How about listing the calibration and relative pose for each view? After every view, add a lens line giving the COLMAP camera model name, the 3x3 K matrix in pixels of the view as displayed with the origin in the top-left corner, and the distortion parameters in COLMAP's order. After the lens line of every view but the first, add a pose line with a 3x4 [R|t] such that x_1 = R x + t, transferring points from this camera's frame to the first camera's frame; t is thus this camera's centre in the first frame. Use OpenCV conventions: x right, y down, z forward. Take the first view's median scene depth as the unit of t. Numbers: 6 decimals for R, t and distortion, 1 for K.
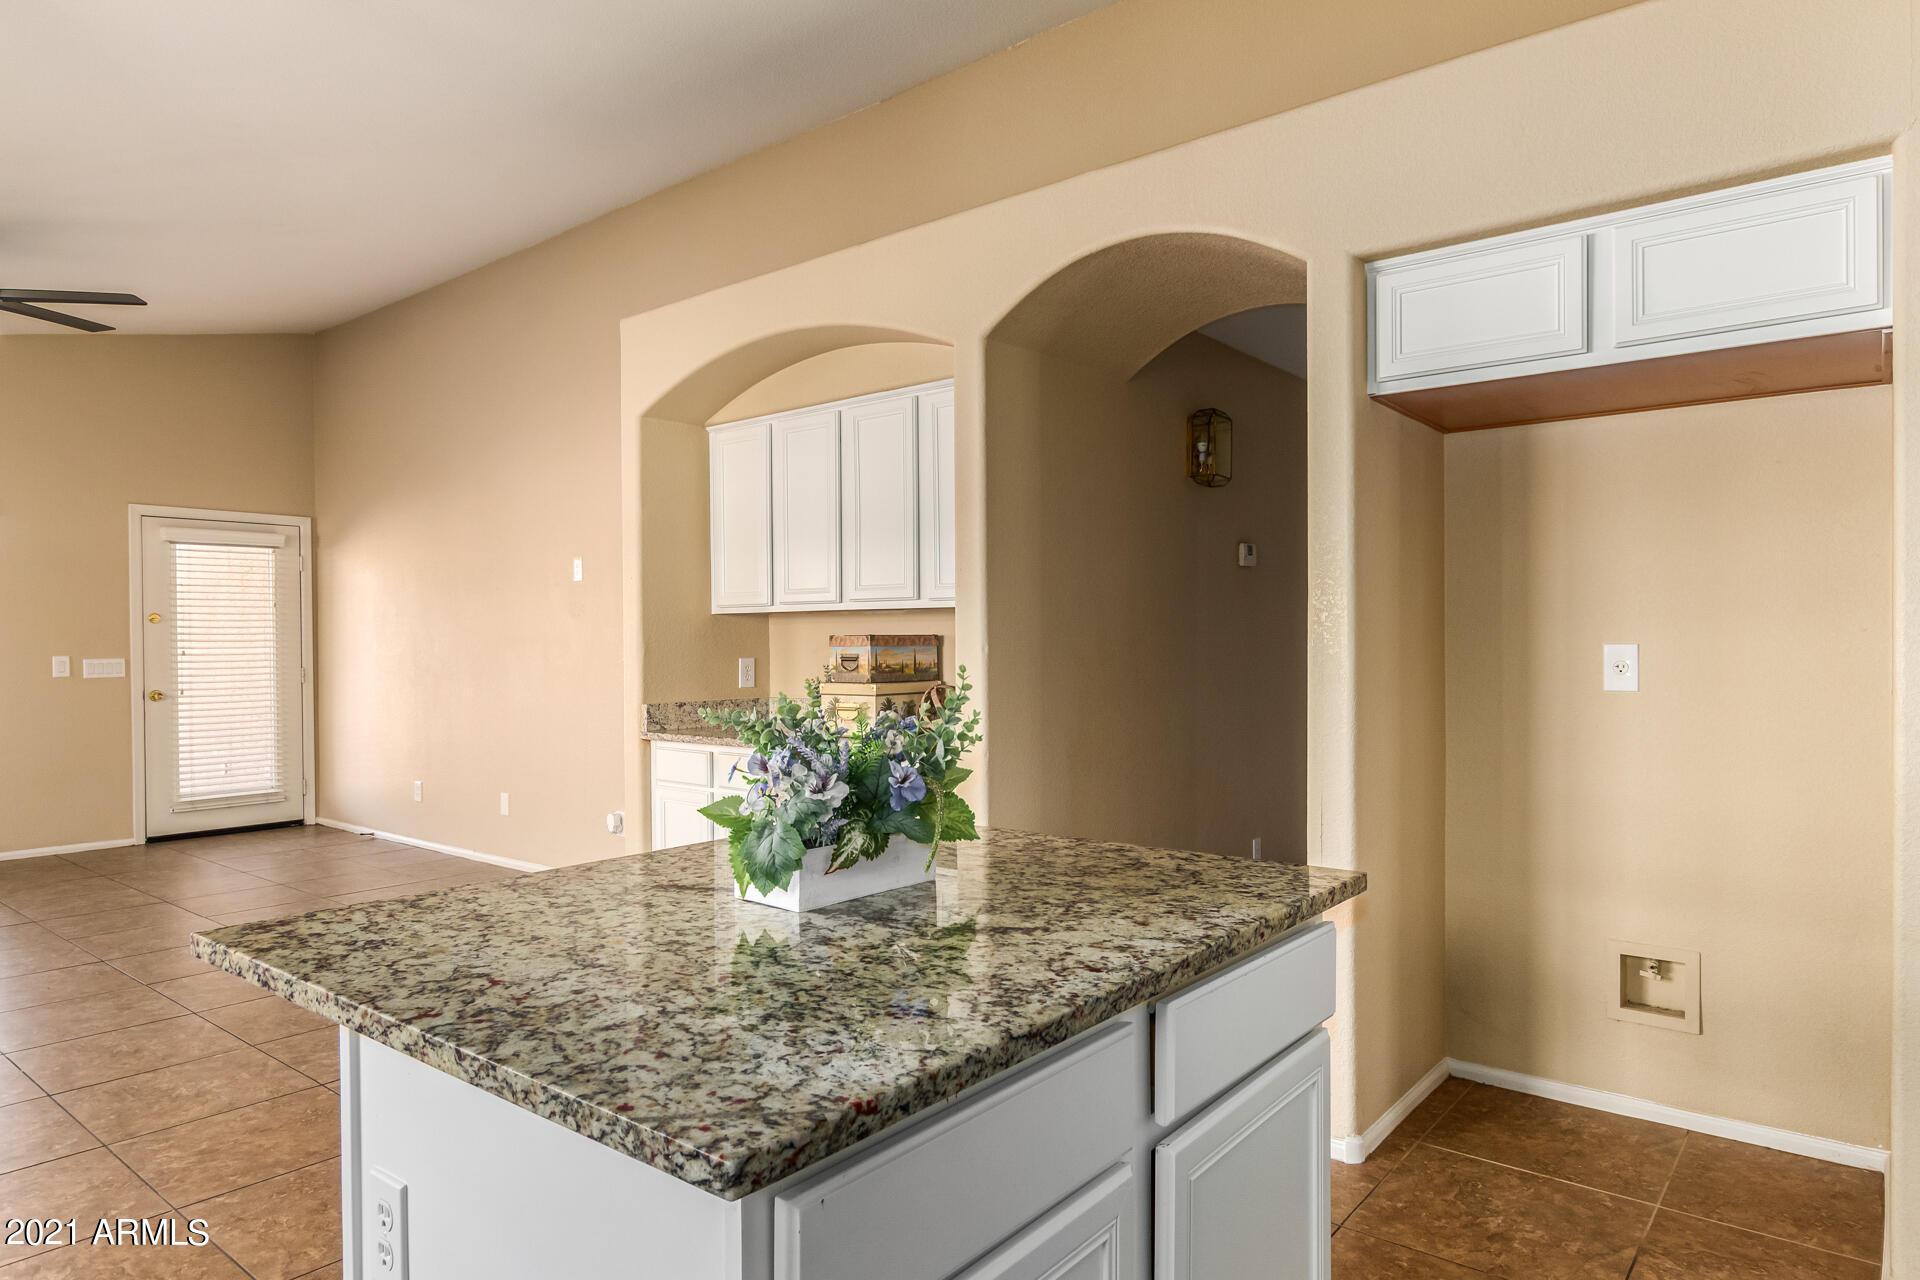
lens RADIAL K [[1142.8, 0, 959.0], [0, 1142.8, 652.9], [0, 0, 1]] dist [0.038806, 0.000472]
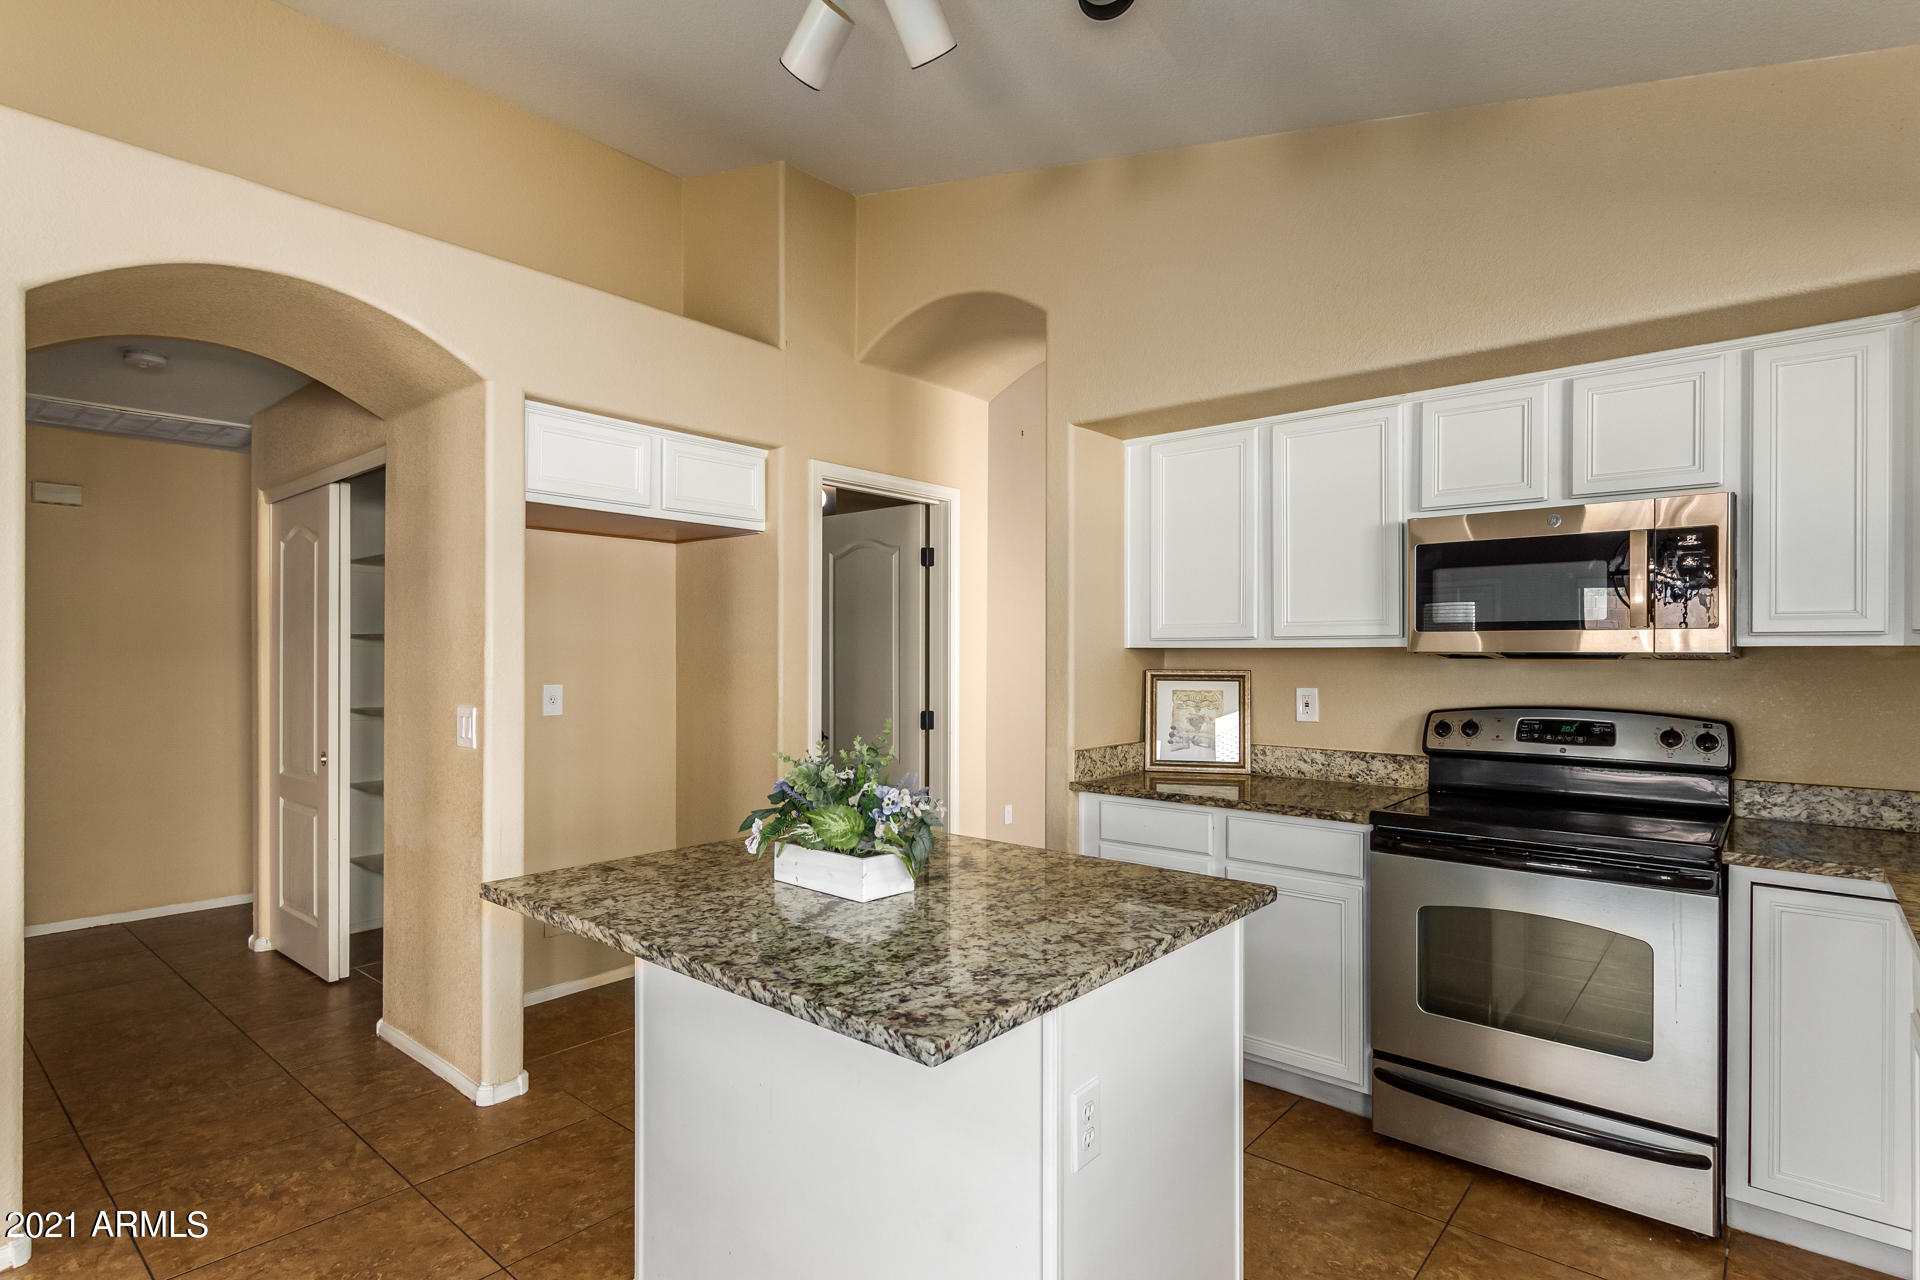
lens RADIAL K [[957.6, 0, 971.4], [0, 957.6, 647.8], [0, 0, 1]] dist [-0.000451, -0.000158]
pose [[0.028003, 0.006565, 0.999586, -0.279632], [0.005244, 0.999964, -0.006715, -0.018338], [-0.999594, 0.005430, 0.027967, 0.182605]]
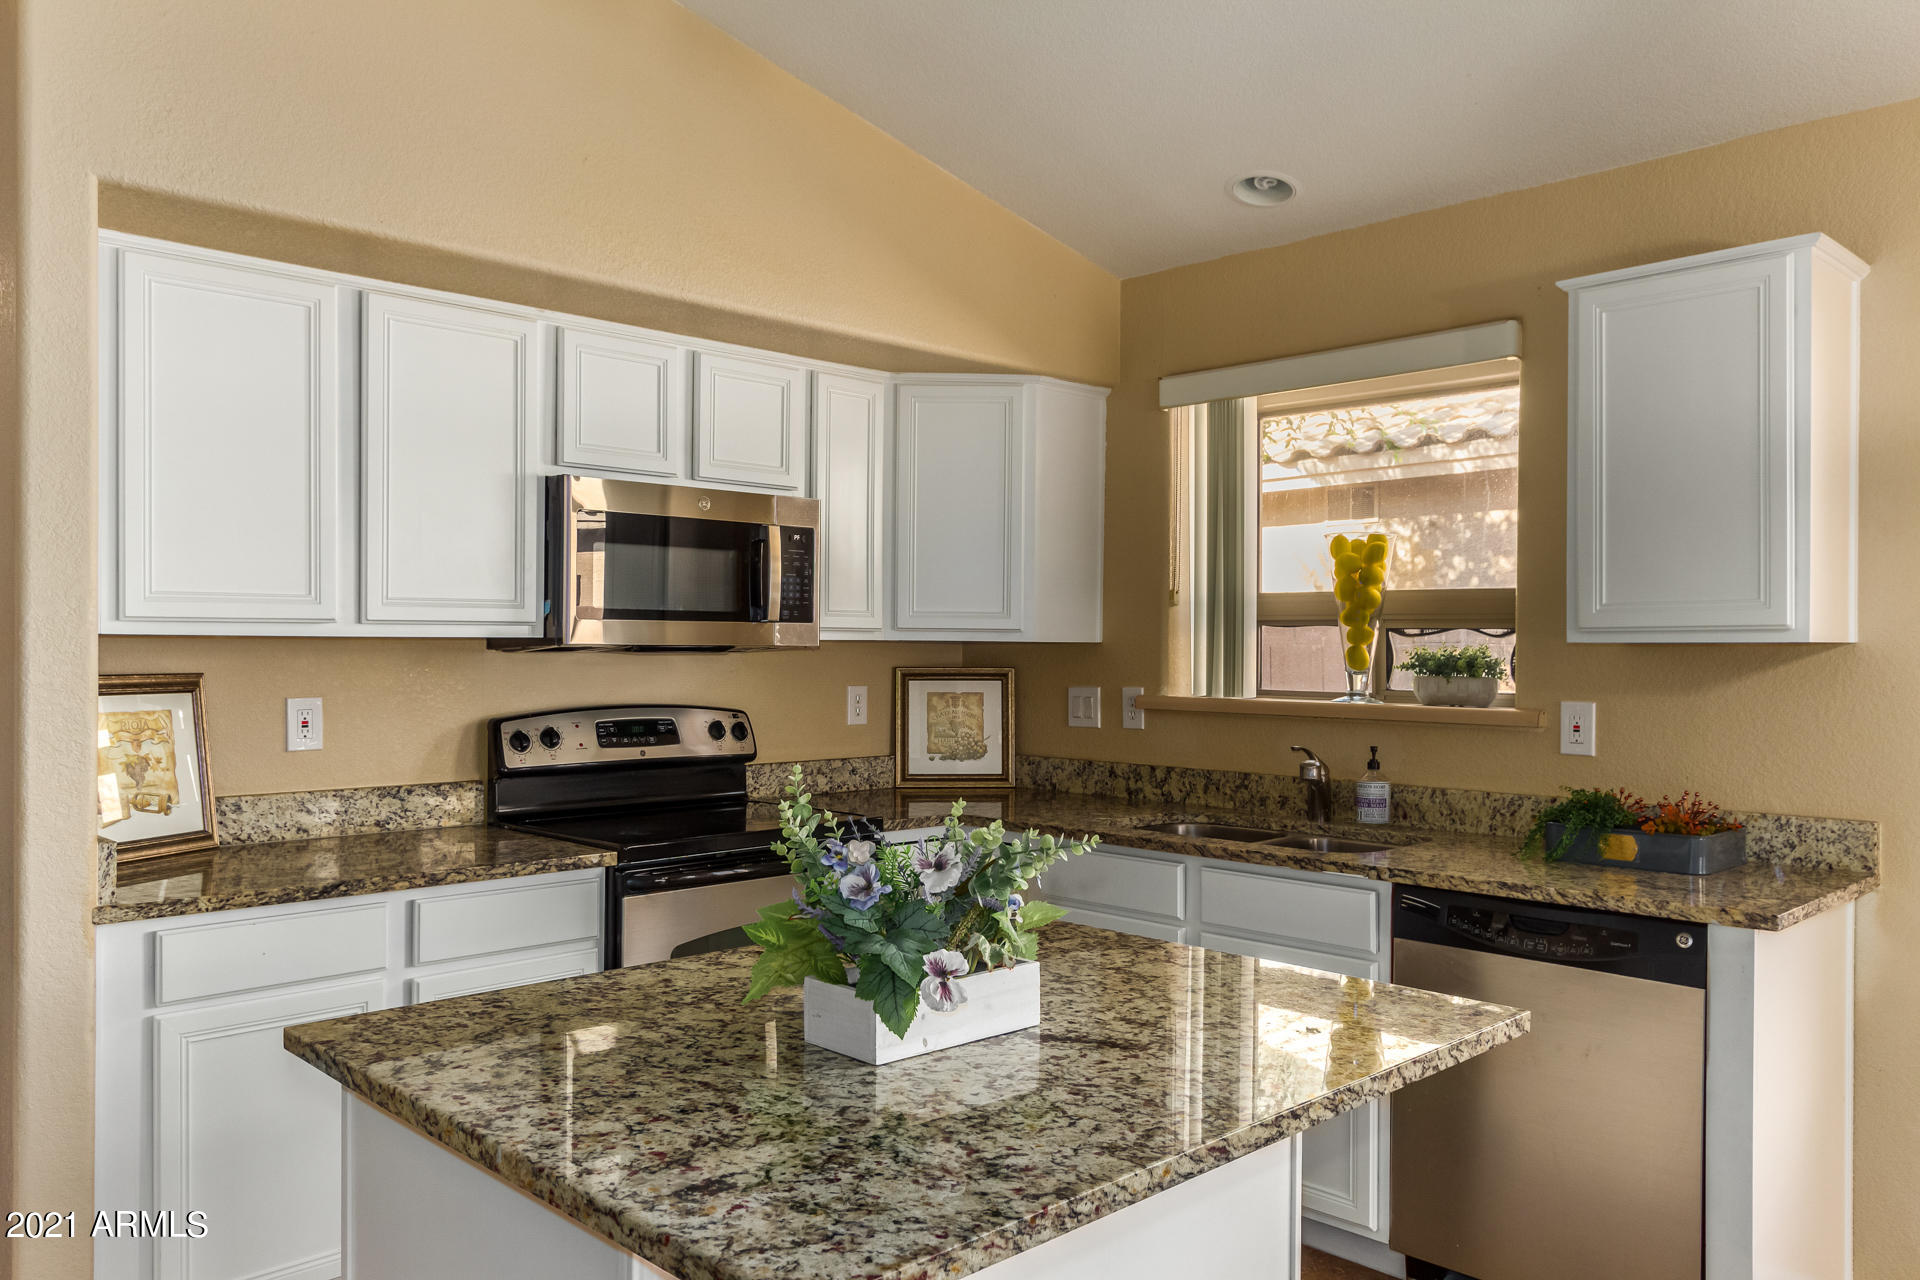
lens RADIAL K [[1440.0, 0, 965.5], [0, 1440.0, 655.8], [0, 0, 1]] dist [0.002626, -0.000559]
pose [[-0.993705, -0.003267, 0.111984, -0.061659], [-0.001791, 0.999910, 0.013286, -0.020714], [-0.112017, 0.013002, -0.993621, 0.460777]]
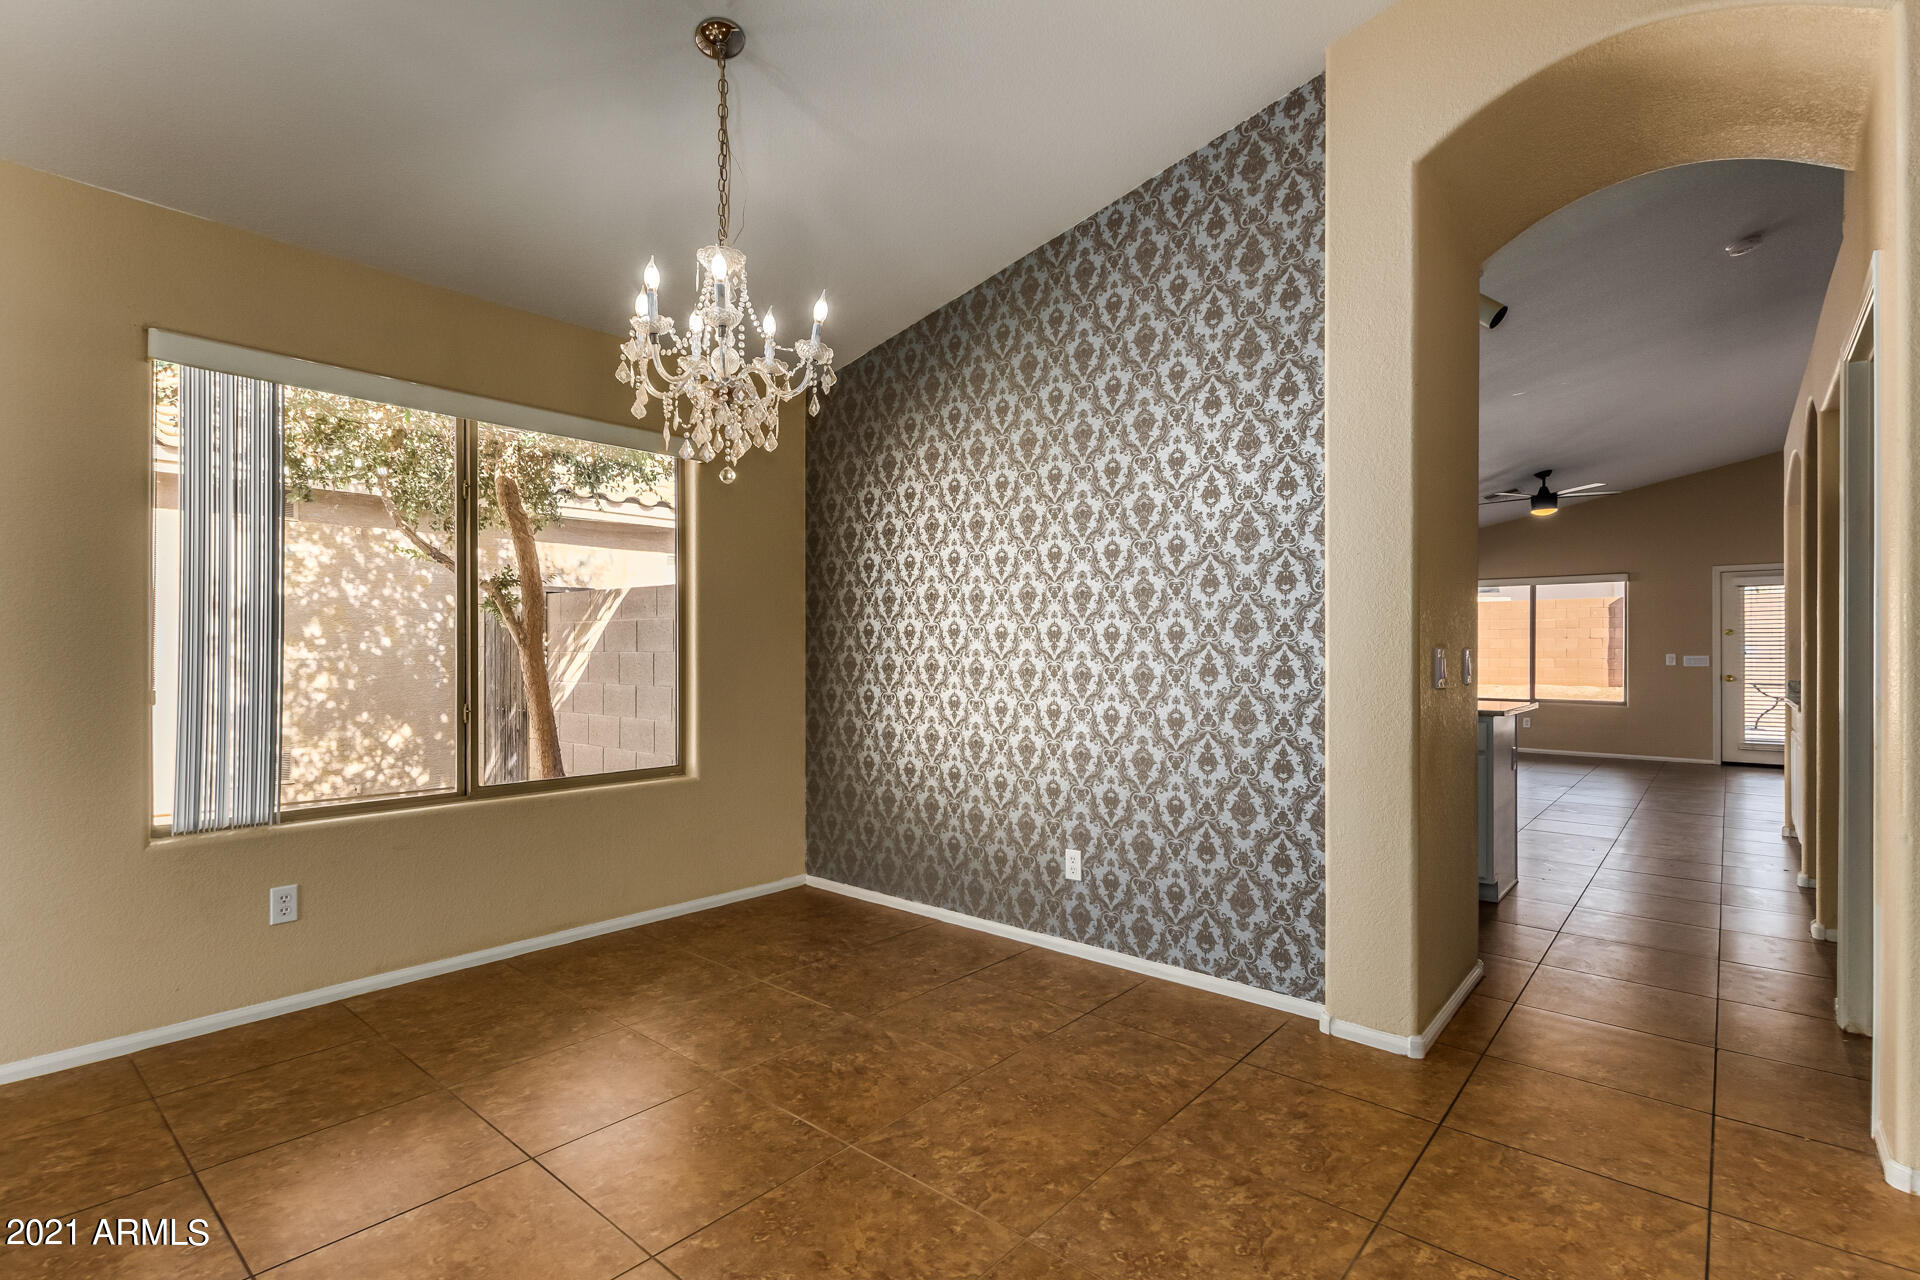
lens RADIAL K [[887.5, 0, 959.0], [0, 887.5, 652.4], [0, 0, 1]] dist [0.013268, -0.003167]
pose [[-0.020181, 0.002028, -0.999794, 0.627070], [-0.008877, 0.999958, 0.002208, 0.006256], [0.999757, 0.008920, -0.020162, -0.085327]]
